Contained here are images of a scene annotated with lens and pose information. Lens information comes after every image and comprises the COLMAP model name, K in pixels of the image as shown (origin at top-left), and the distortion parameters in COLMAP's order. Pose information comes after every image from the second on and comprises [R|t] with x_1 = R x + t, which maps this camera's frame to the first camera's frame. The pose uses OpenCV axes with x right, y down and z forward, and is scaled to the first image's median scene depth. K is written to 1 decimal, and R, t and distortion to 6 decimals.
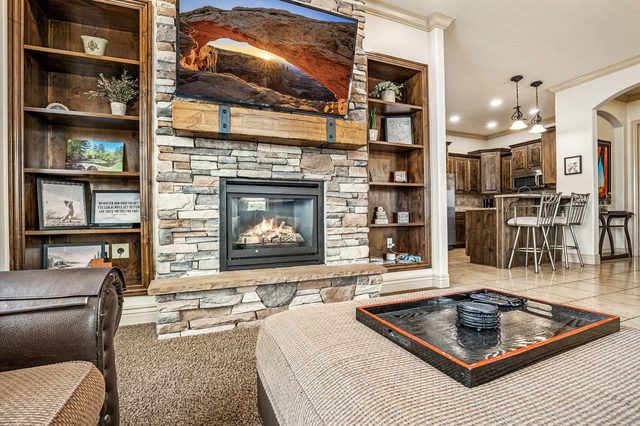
lens RADIAL K [[303.3, 0, 319.2], [0, 303.3, 216.7], [0, 0, 1]] dist [-0.029233, 0.001707]
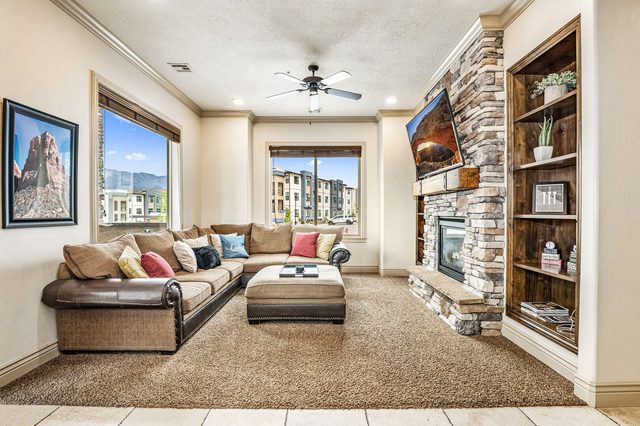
lens RADIAL K [[305.8, 0, 315.3], [0, 305.8, 216.0], [0, 0, 1]] dist [-0.027429, 0.002049]
pose [[-0.395422, 0.018928, -0.918304, 1.492864], [0.003149, 0.999810, 0.019252, -0.161452], [0.918494, 0.004721, -0.395406, 1.008599]]
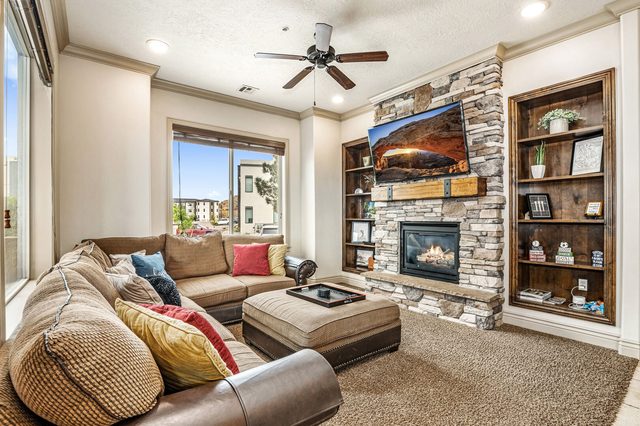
lens RADIAL K [[303.3, 0, 314.2], [0, 303.3, 218.9], [0, 0, 1]] dist [-0.029233, 0.001707]
pose [[0.244058, 0.012443, -0.969681, 1.241463], [-0.001066, 0.999921, 0.012562, -0.160668], [0.969760, -0.002032, 0.244051, 0.066214]]
